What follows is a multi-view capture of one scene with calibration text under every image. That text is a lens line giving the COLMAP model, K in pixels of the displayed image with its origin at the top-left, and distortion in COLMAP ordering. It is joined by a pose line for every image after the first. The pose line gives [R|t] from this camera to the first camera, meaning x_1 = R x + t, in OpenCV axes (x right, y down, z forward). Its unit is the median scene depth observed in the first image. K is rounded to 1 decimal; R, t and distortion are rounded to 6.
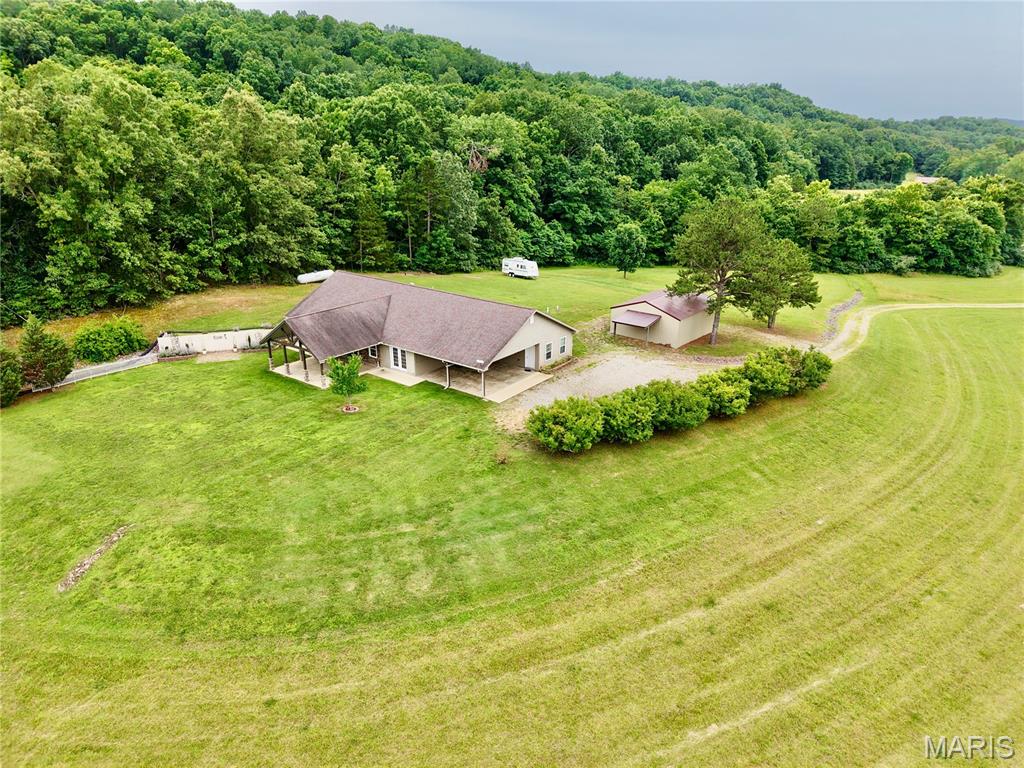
lens RADIAL K [[684.0, 0, 512.0], [0, 684.0, 384.0], [0, 0, 1]] dist [0.036945, -0.040936]
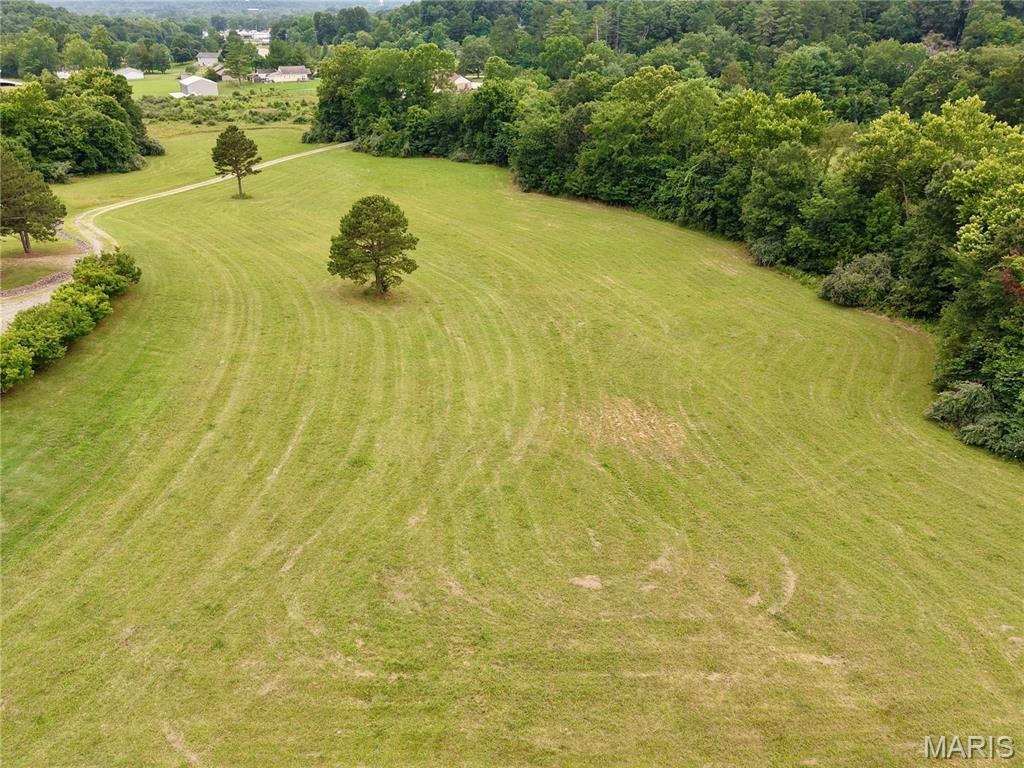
lens RADIAL K [[825.2, 0, 512.2], [0, 825.2, 388.5], [0, 0, 1]] dist [0.026788, -0.027388]
pose [[0.459276, -0.379330, 0.803228, -0.247007], [0.313381, 0.915288, 0.253063, 0.008509], [-0.831178, 0.135491, 0.539245, -0.129459]]
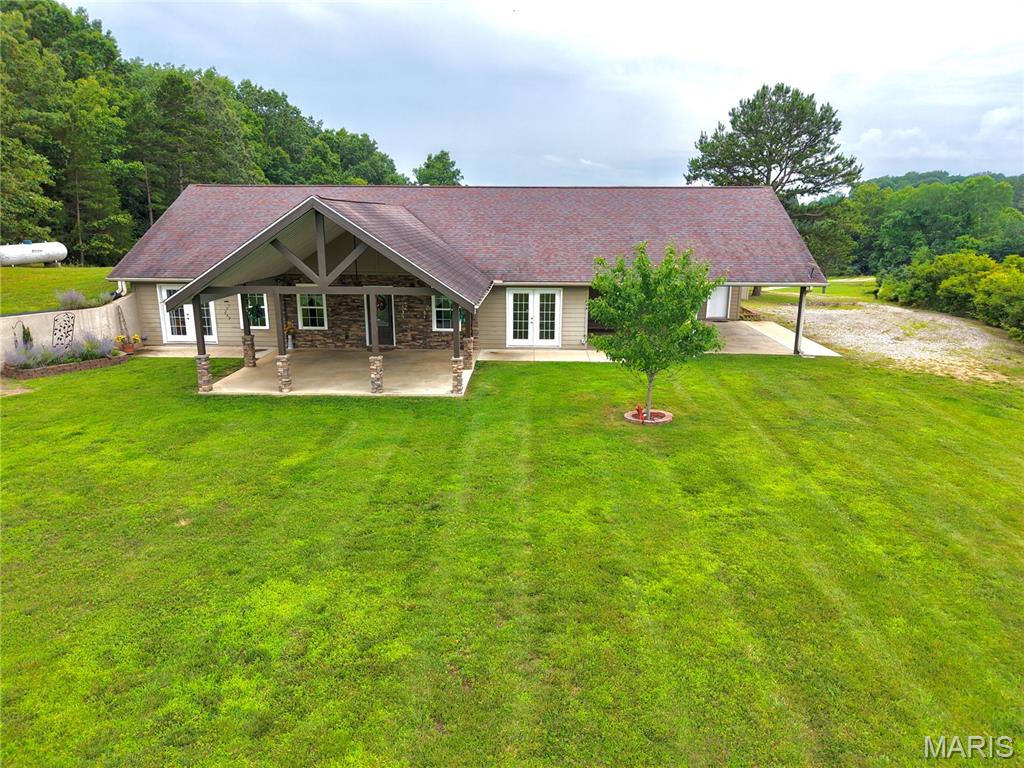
lens RADIAL K [[684.0, 0, 512.0], [0, 684.0, 384.0], [0, 0, 1]] dist [0.036945, -0.040936]
pose [[0.813450, -0.141128, 0.564253, -0.238754], [0.205604, 0.977254, -0.051983, 0.012636], [-0.544083, 0.158298, 0.823963, 0.380443]]
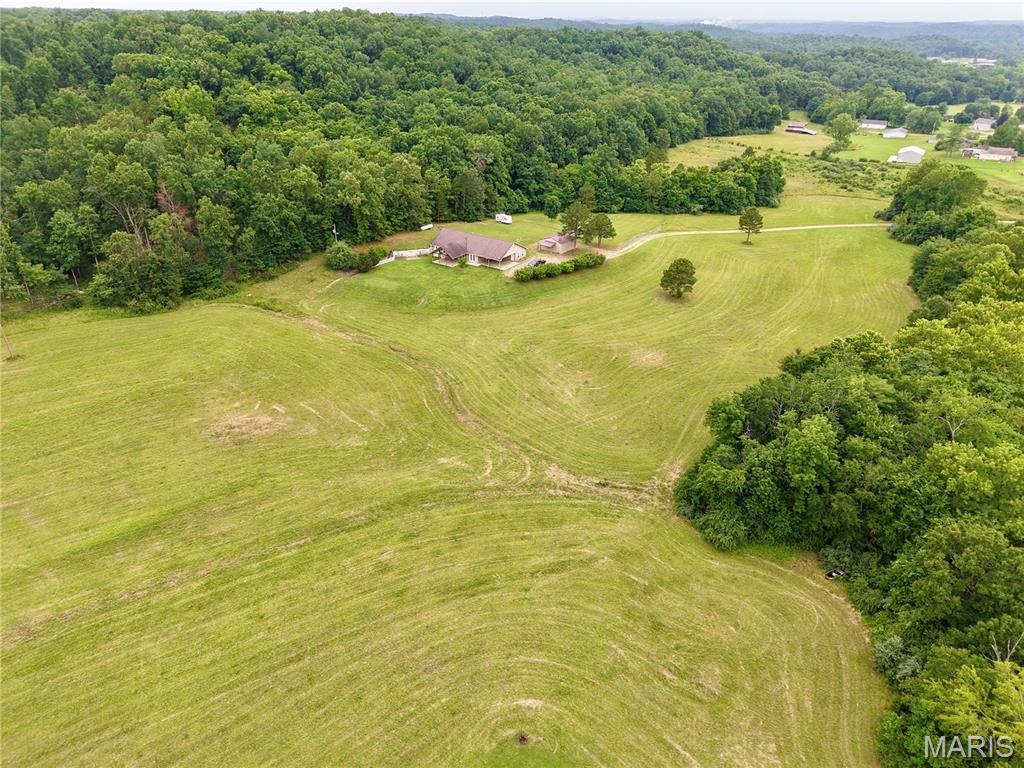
lens RADIAL K [[677.2, 0, 512.0], [0, 677.2, 384.0], [0, 0, 1]] dist [0.087469, -0.146890]
pose [[0.998379, -0.022162, 0.052419, -0.091585], [0.015216, 0.991479, 0.129376, 0.081379], [-0.054839, -0.128368, 0.990209, -1.305677]]
